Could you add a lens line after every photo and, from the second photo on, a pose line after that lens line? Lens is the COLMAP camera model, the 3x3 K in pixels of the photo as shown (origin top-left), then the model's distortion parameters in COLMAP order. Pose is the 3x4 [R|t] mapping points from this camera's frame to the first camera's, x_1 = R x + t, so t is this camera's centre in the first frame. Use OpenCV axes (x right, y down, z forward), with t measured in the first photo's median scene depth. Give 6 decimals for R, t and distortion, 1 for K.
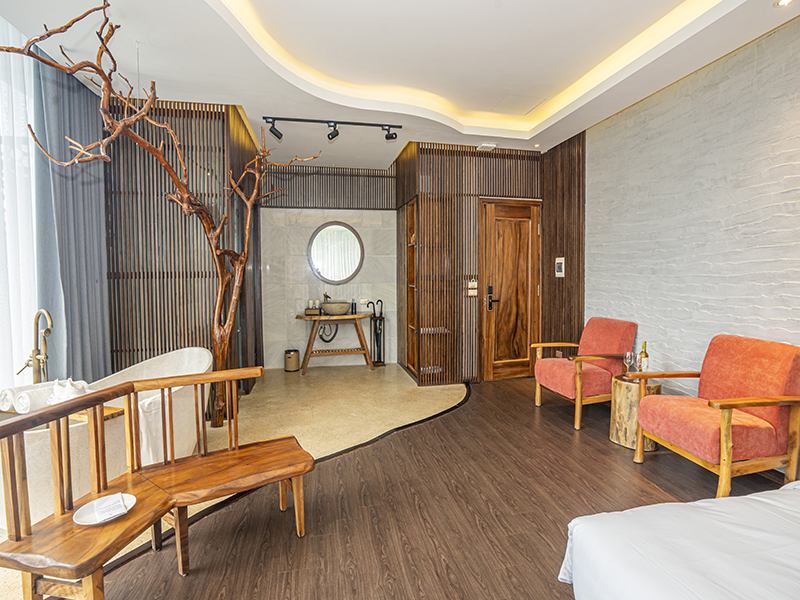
lens RADIAL K [[383.7, 0, 400.1], [0, 383.7, 289.4], [0, 0, 1]] dist [-0.069616, 0.029205]
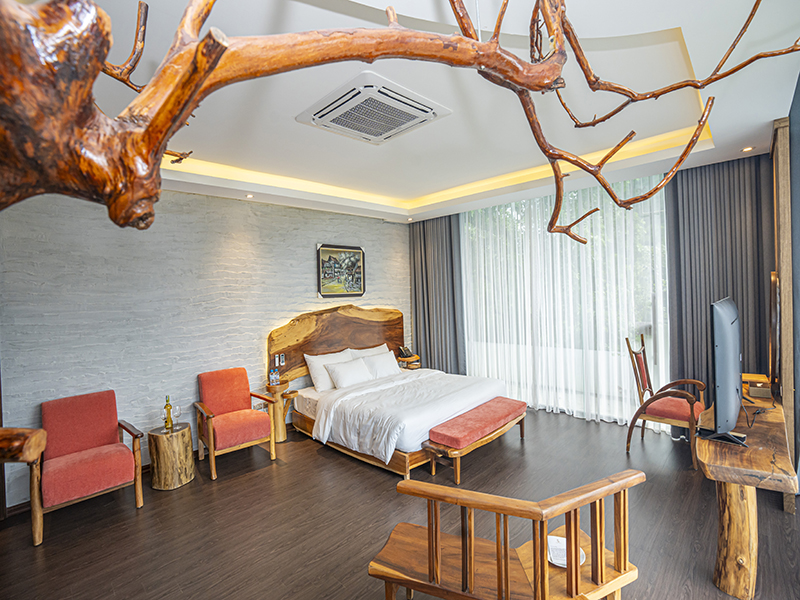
lens RADIAL K [[379.9, 0, 398.8], [0, 379.9, 303.8], [0, 0, 1]] dist [-0.067737, 0.027960]
pose [[-0.551277, -0.002580, 0.834318, -0.570686], [0.077545, 0.995508, 0.054317, -0.123086], [-0.830711, 0.094641, -0.548601, 0.766617]]
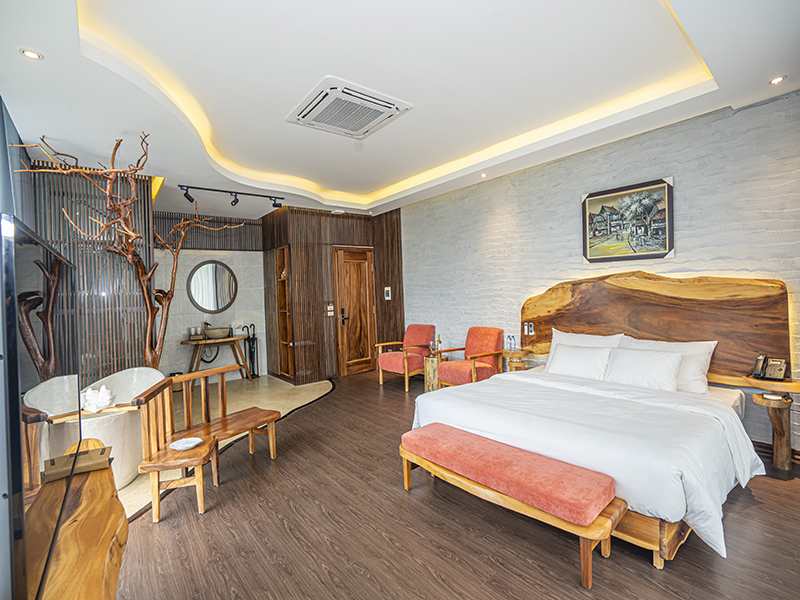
lens RADIAL K [[379.9, 0, 398.8], [0, 379.9, 303.8], [0, 0, 1]] dist [-0.067737, 0.027960]
pose [[0.890259, -0.042739, 0.453444, -0.254041], [0.053671, 0.998495, -0.011261, 0.002359], [-0.452280, 0.034362, 0.891214, -0.408545]]
